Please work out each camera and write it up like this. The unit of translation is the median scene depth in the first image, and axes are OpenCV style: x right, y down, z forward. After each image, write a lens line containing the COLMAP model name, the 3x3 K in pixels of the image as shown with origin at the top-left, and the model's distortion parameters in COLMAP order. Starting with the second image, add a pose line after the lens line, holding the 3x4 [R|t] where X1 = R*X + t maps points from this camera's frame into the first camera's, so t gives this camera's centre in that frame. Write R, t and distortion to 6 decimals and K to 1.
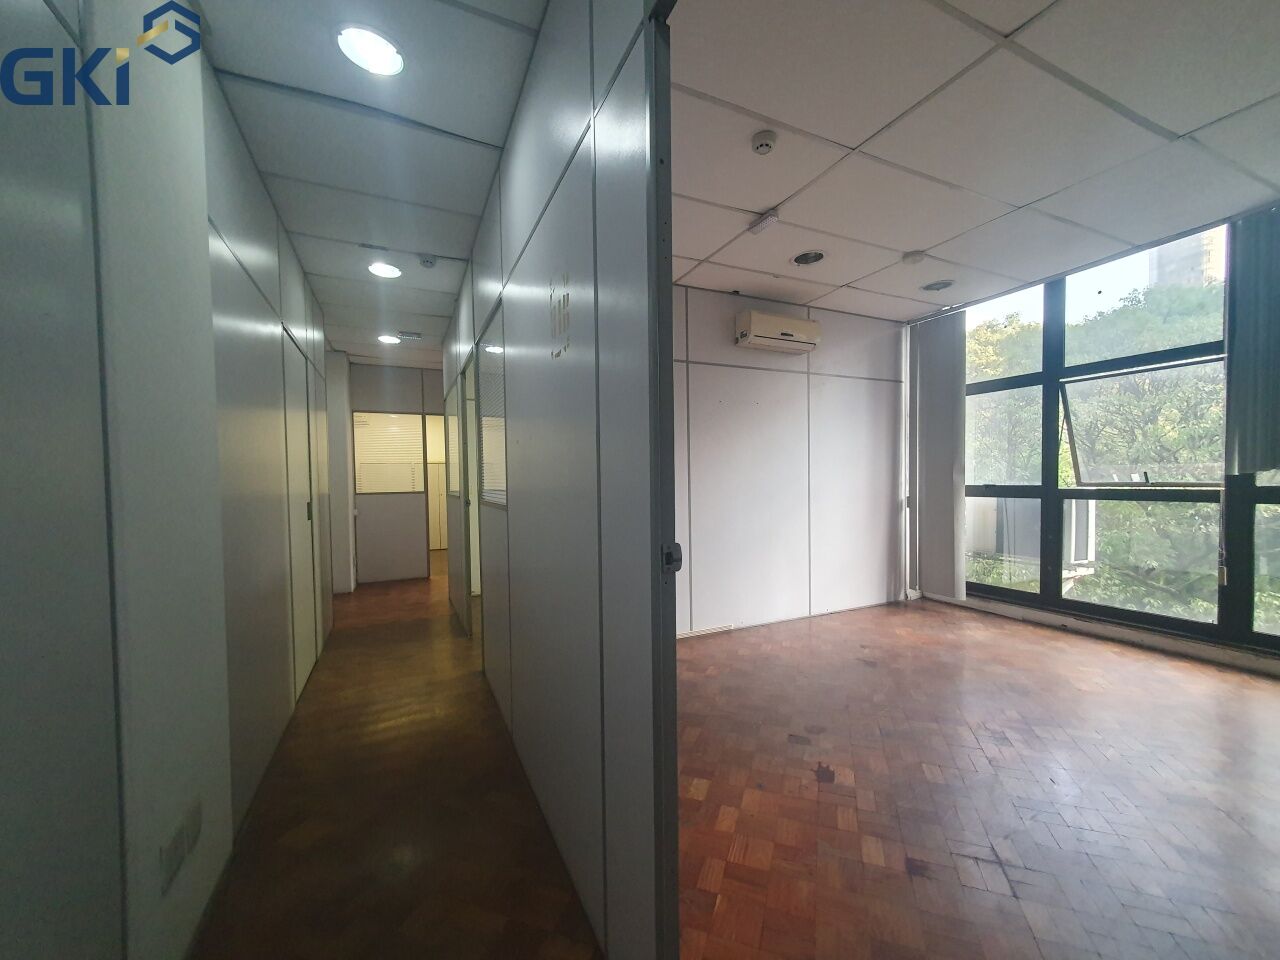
lens RADIAL K [[508.2, 0, 645.1], [0, 508.2, 478.2], [0, 0, 1]] dist [-0.001168, -0.000014]
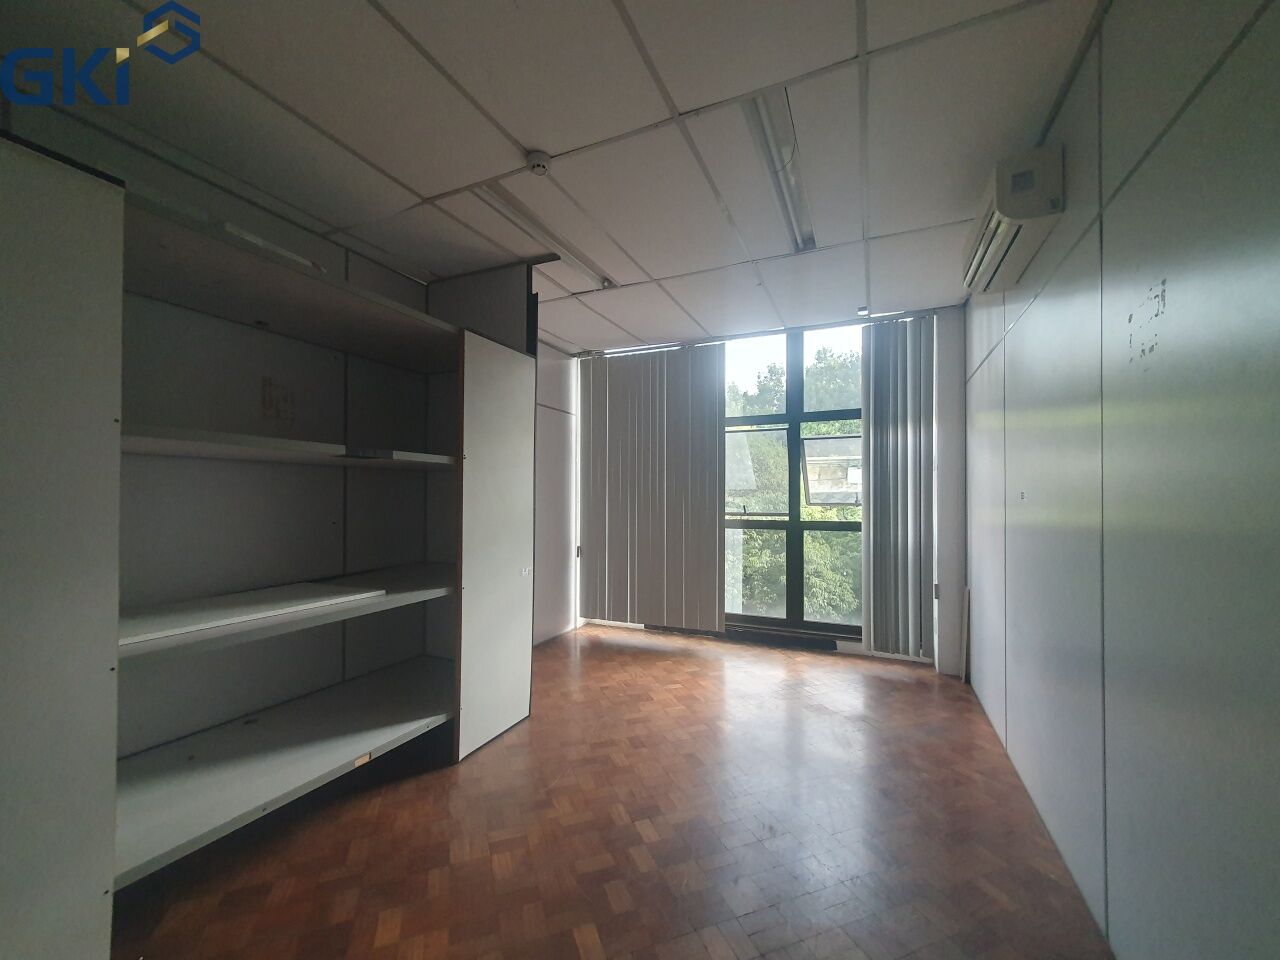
lens RADIAL K [[514.8, 0, 641.7], [0, 514.8, 503.5], [0, 0, 1]] dist [0.002209, -0.000258]
pose [[0.754403, 0.007793, 0.656365, -0.144627], [-0.003893, 0.999965, -0.007397, -0.007392], [-0.656400, 0.003025, 0.754407, 0.316151]]
